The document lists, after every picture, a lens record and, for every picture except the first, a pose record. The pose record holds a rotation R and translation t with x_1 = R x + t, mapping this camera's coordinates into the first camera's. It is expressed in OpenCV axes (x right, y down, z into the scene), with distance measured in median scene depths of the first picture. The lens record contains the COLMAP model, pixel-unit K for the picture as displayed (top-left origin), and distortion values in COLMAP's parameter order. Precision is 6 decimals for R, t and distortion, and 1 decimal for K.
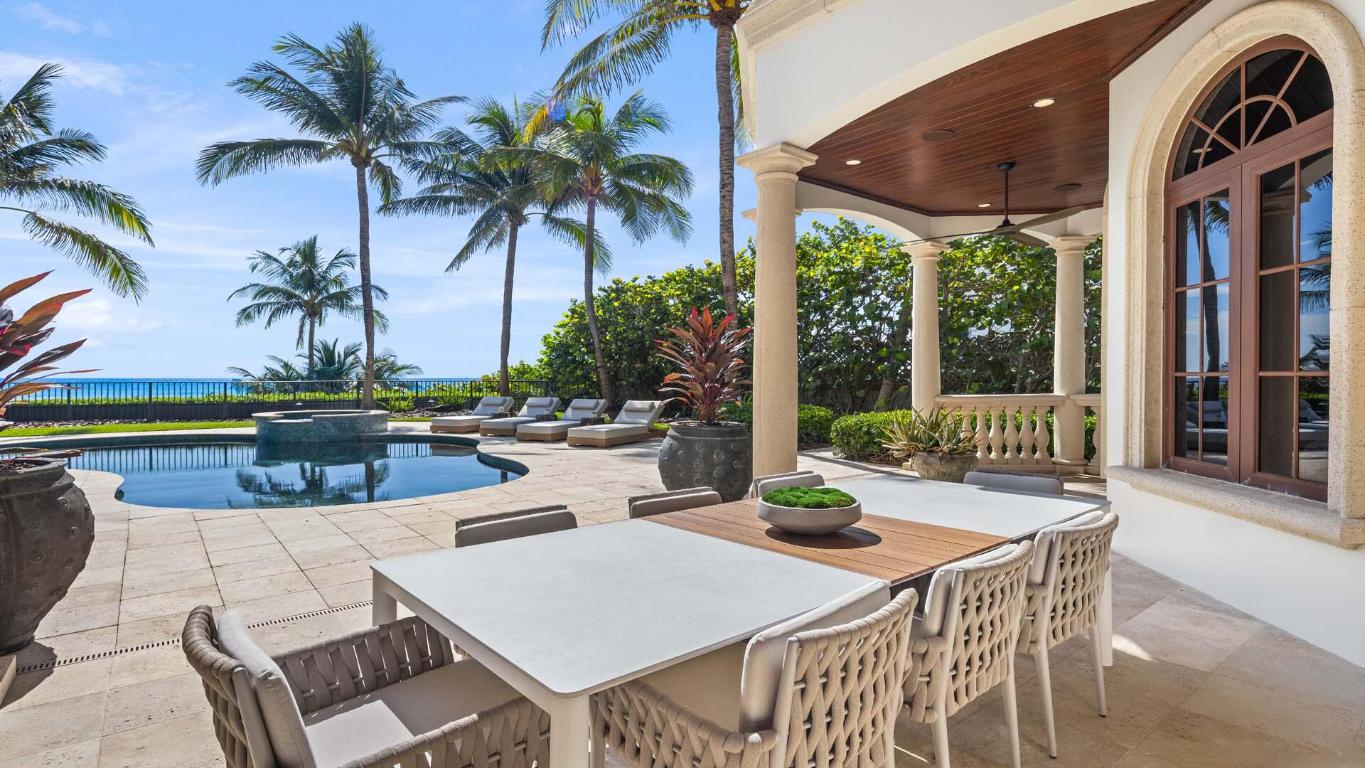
lens RADIAL K [[681.5, 0, 682.5], [0, 681.5, 384.0], [0, 0, 1]] dist [0.001166, 0.000489]
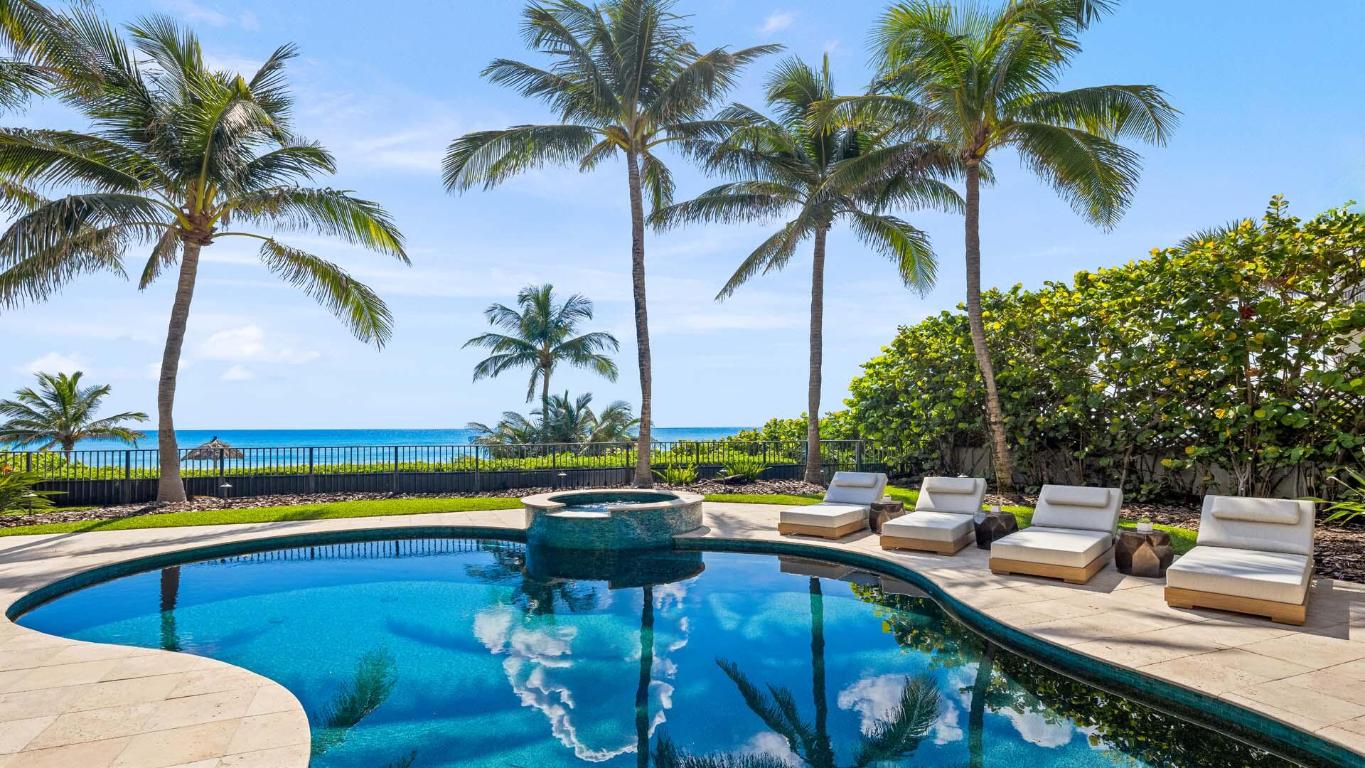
lens RADIAL K [[673.7, 0, 681.4], [0, 673.7, 420.2], [0, 0, 1]] dist [-0.001258, -0.000062]
pose [[0.963127, -0.010019, -0.268859, -0.214711], [0.005274, 0.999817, -0.018367, -0.015544], [0.268994, 0.016272, 0.963004, 0.290513]]
